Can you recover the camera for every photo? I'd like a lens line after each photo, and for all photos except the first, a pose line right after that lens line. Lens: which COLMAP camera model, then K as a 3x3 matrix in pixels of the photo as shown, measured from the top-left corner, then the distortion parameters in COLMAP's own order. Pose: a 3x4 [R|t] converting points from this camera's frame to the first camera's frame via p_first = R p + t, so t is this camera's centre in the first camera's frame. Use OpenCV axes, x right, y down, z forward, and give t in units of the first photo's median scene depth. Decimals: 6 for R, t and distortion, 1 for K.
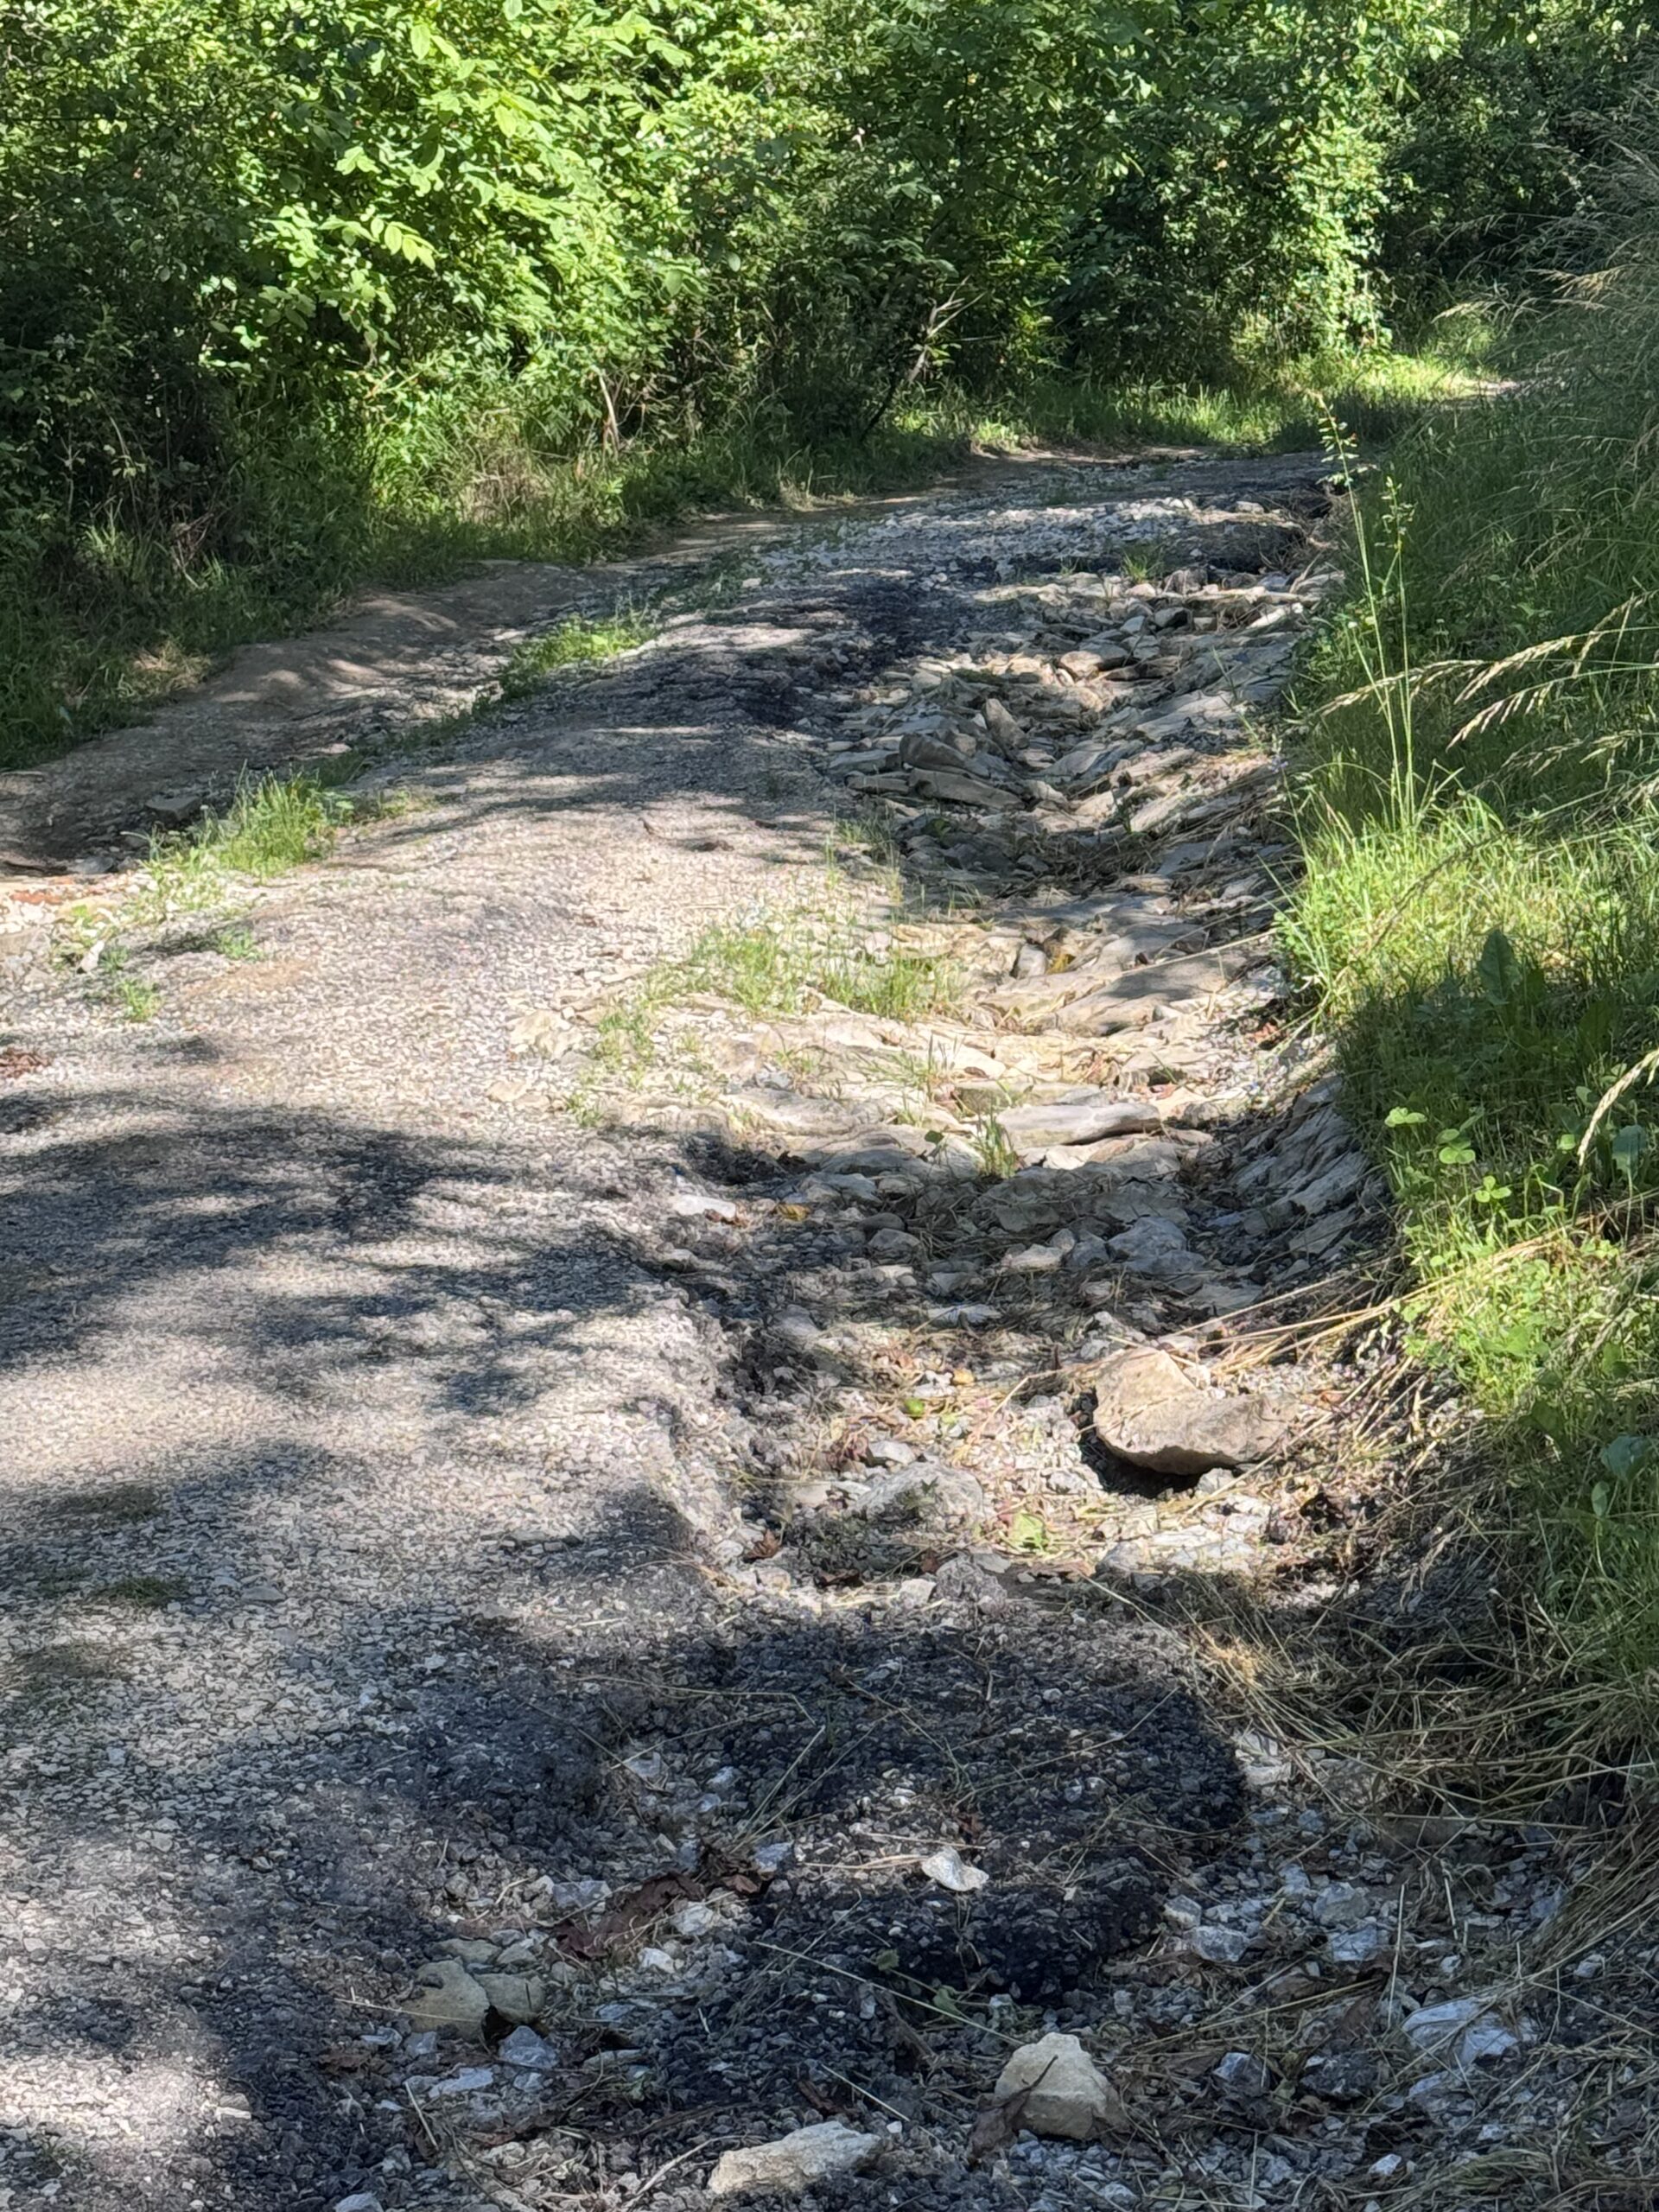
lens RADIAL K [[4542.0, 0, 789.0], [0, 4542.0, 1169.2], [0, 0, 1]] dist [0.113820, 0.000000]
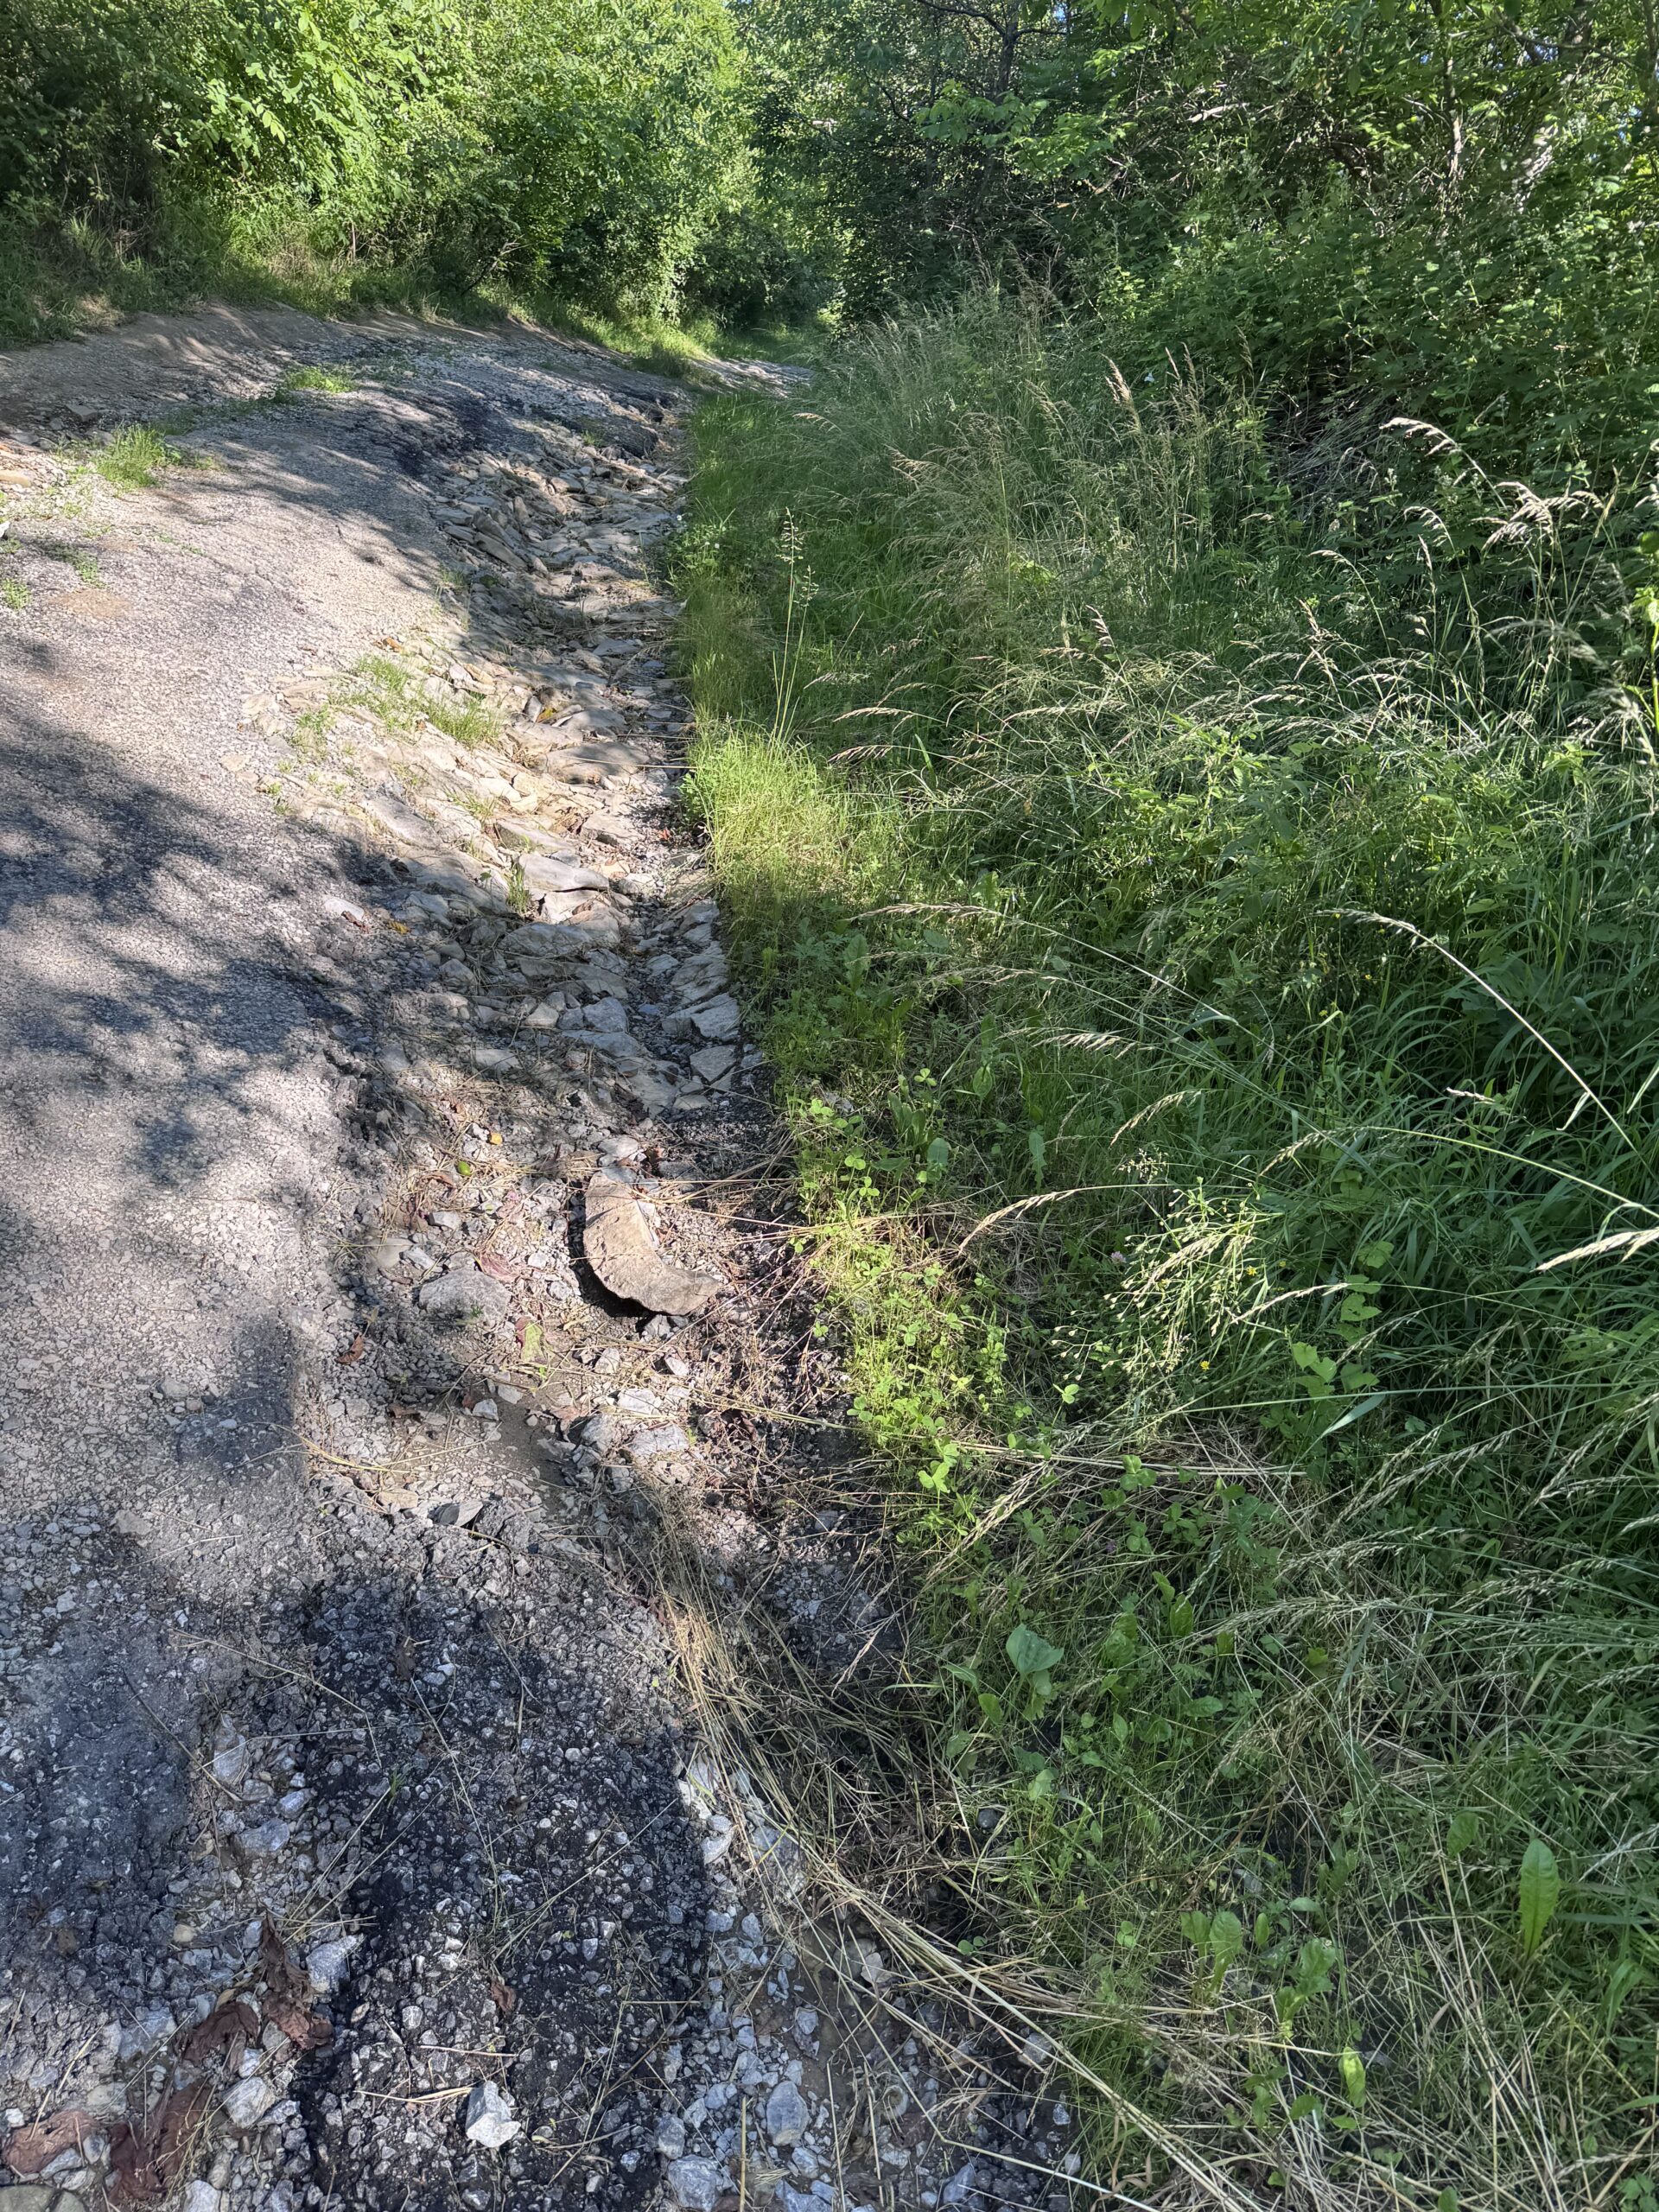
lens RADIAL K [[1565.9, 0, 849.0], [0, 1565.9, 1118.6], [0, 0, 1]] dist [0.023586, -0.035162]
pose [[0.906104, 0.206809, 0.369059, -0.023410], [-0.308633, 0.919796, 0.242324, -0.058122], [-0.289345, -0.333475, 0.897259, 0.200280]]
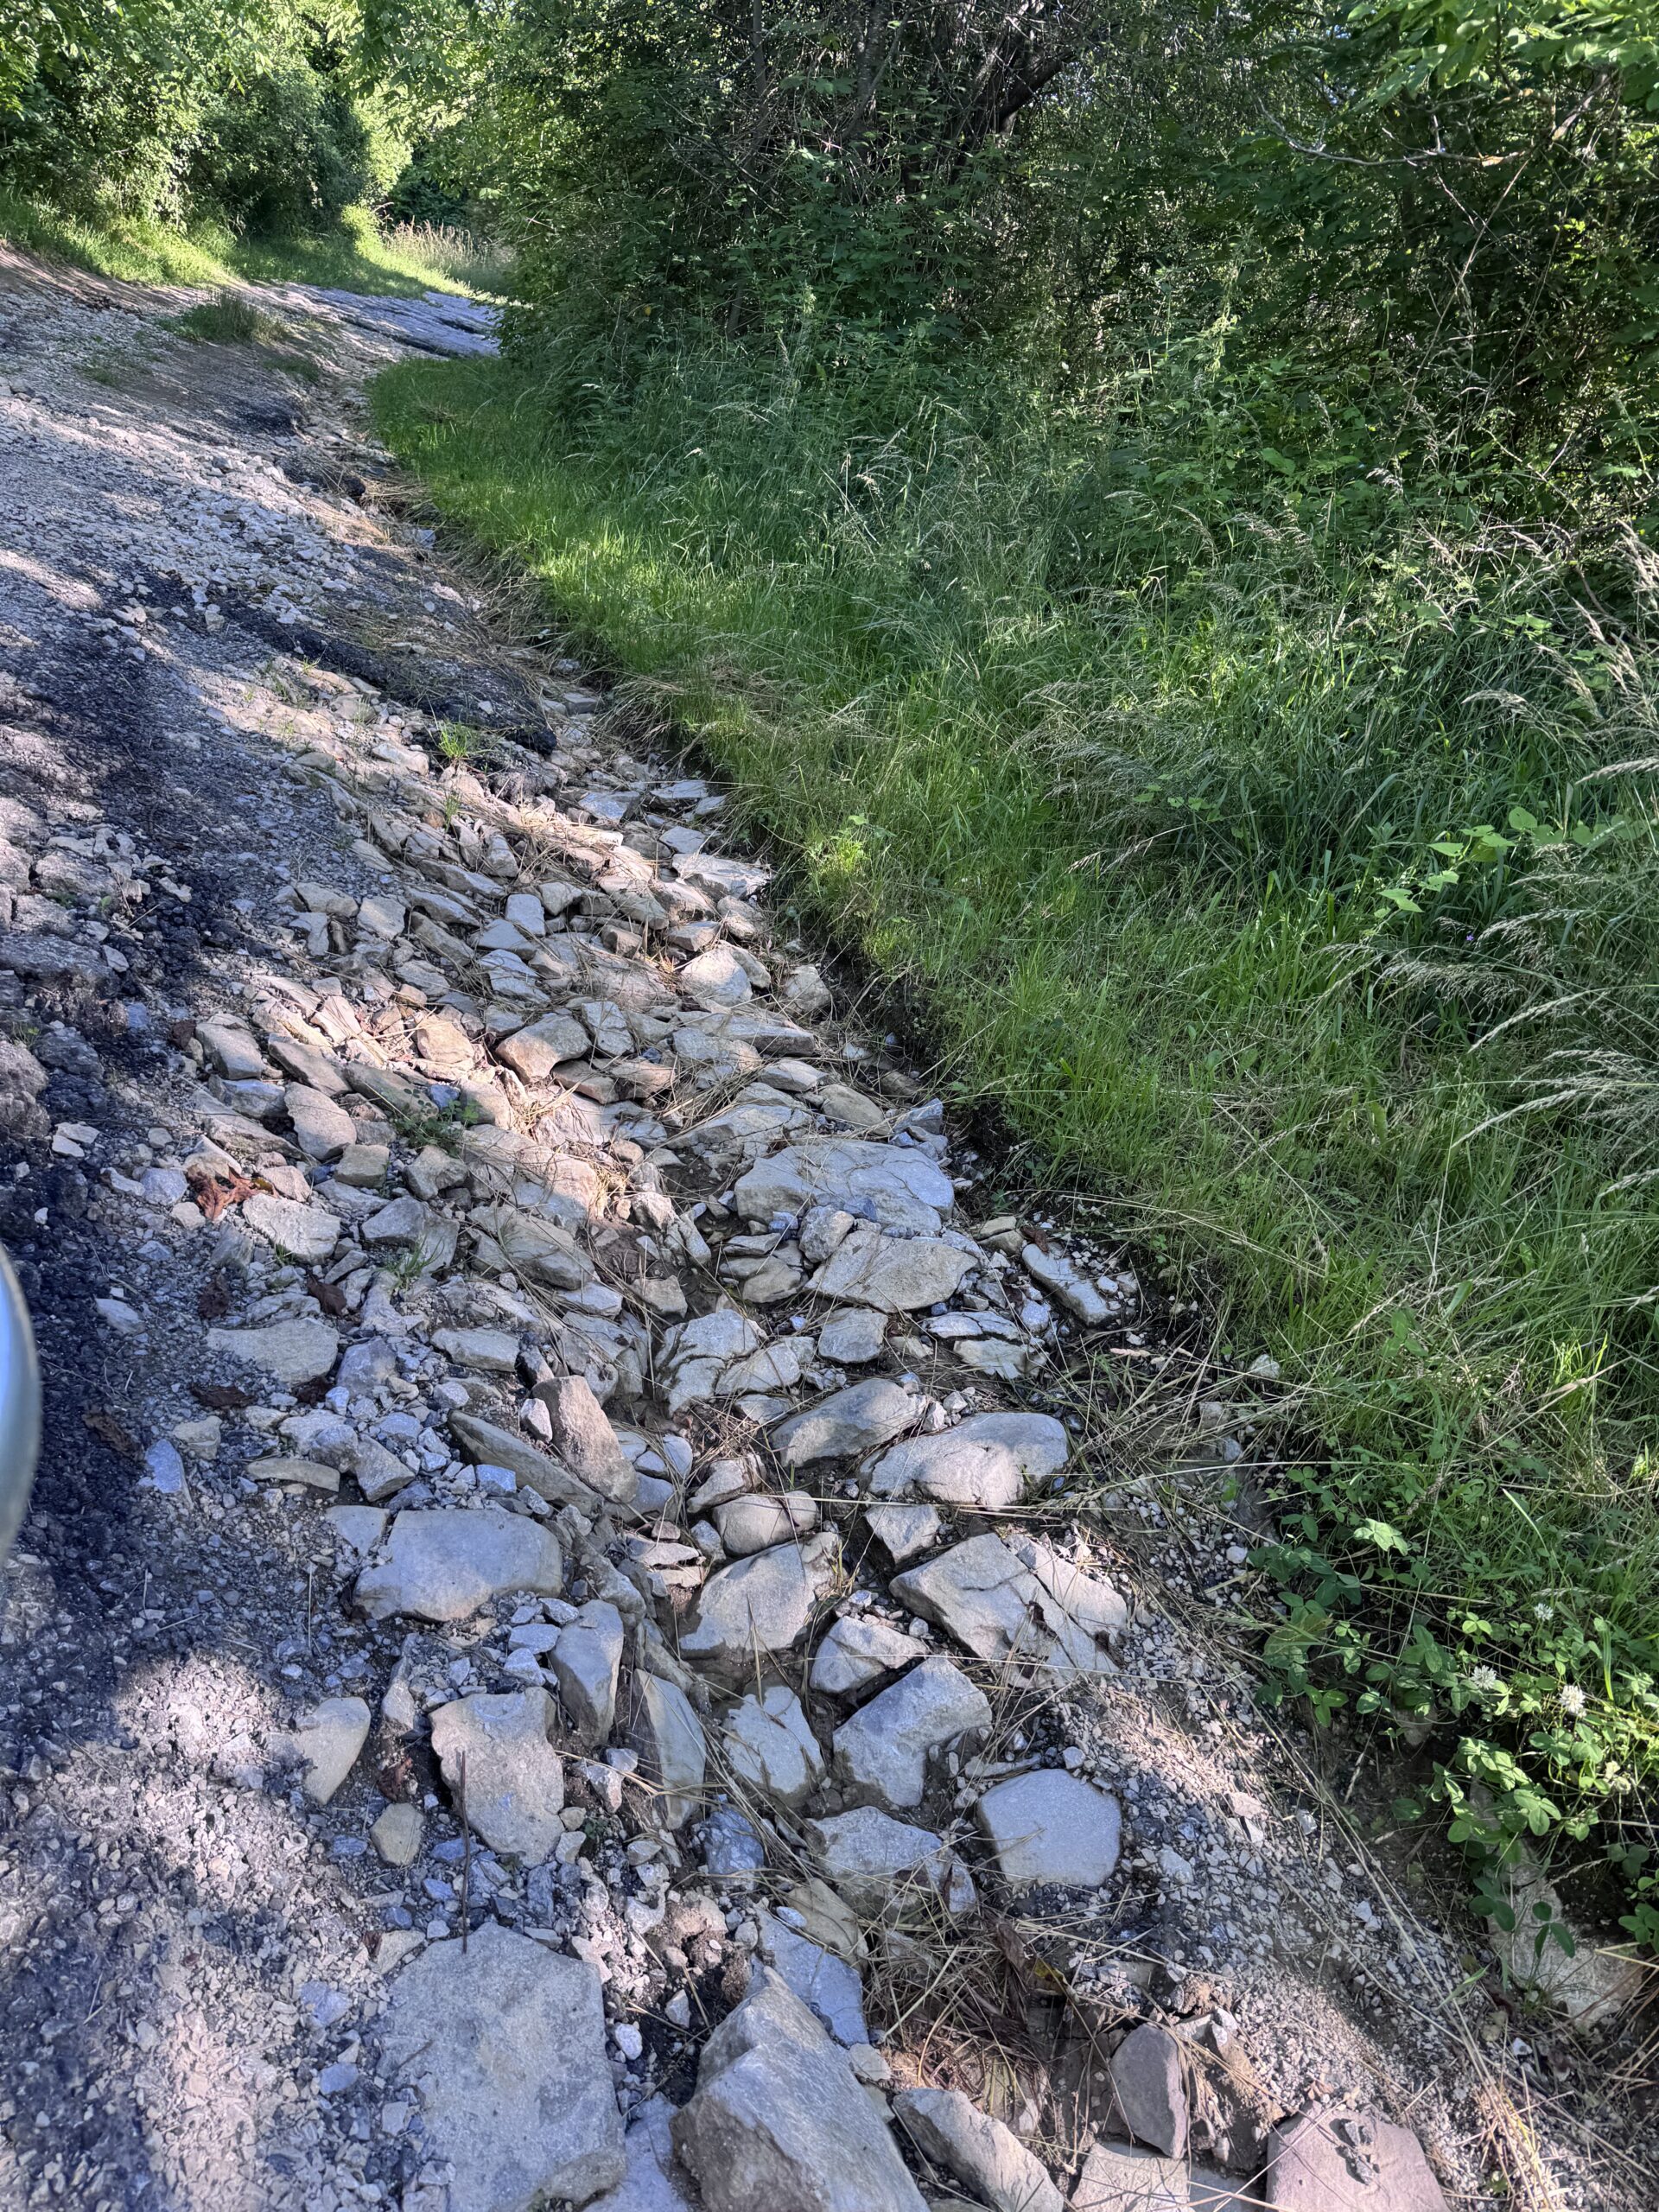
lens RADIAL K [[1565.9, 0, 823.0], [0, 1565.9, 1117.0], [0, 0, 1]] dist [0.023586, -0.035162]
pose [[0.776983, 0.103950, 0.620880, -0.037059], [-0.288732, 0.935262, 0.204741, -0.159786], [-0.559402, -0.338348, 0.756697, 0.818097]]
